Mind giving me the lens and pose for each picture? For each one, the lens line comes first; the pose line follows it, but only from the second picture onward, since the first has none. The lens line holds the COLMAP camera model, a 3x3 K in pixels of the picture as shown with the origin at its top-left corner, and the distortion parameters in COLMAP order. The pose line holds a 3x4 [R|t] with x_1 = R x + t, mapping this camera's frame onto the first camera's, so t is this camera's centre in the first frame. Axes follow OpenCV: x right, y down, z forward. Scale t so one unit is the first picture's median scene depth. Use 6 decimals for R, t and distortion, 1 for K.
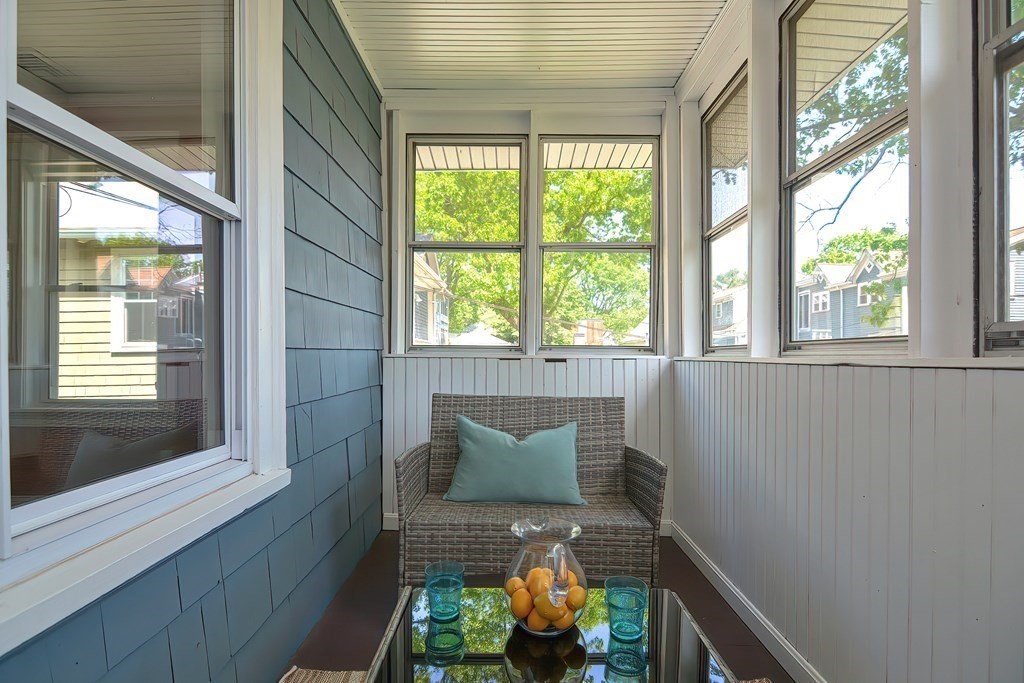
lens RADIAL K [[497.8, 0, 501.3], [0, 497.8, 357.0], [0, 0, 1]] dist [0.005086, -0.010149]
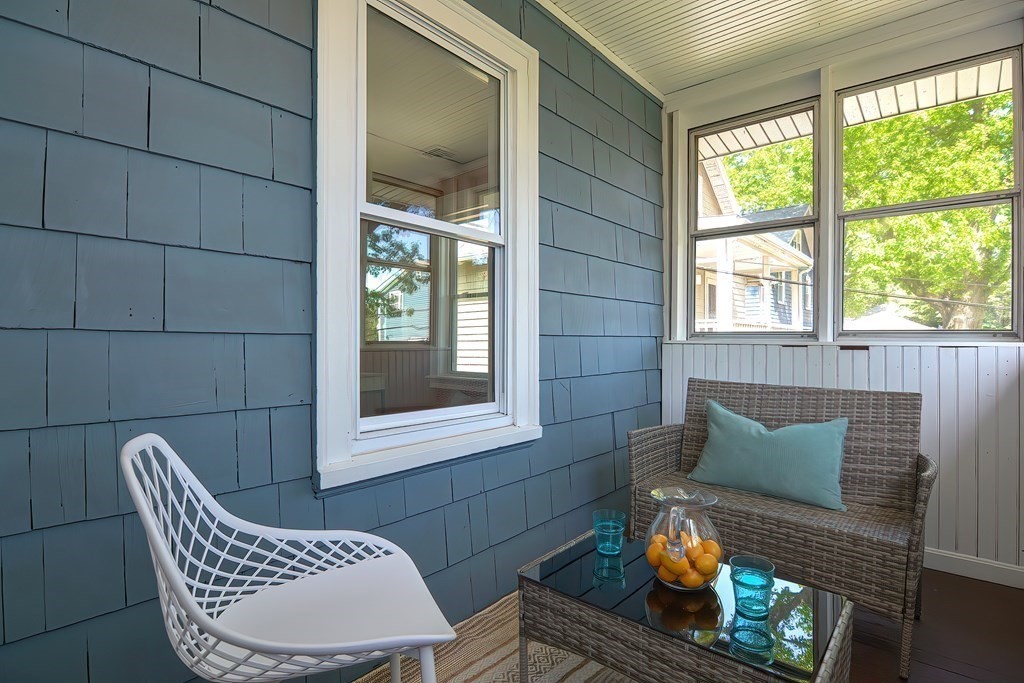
lens RADIAL K [[497.8, 0, 508.2], [0, 497.8, 341.5], [0, 0, 1]] dist [0.005086, -0.010149]
pose [[0.768695, -0.000565, -0.639615, 0.246721], [-0.003874, 0.999977, -0.005538, 0.003654], [0.639604, 0.006734, 0.768675, -0.051429]]
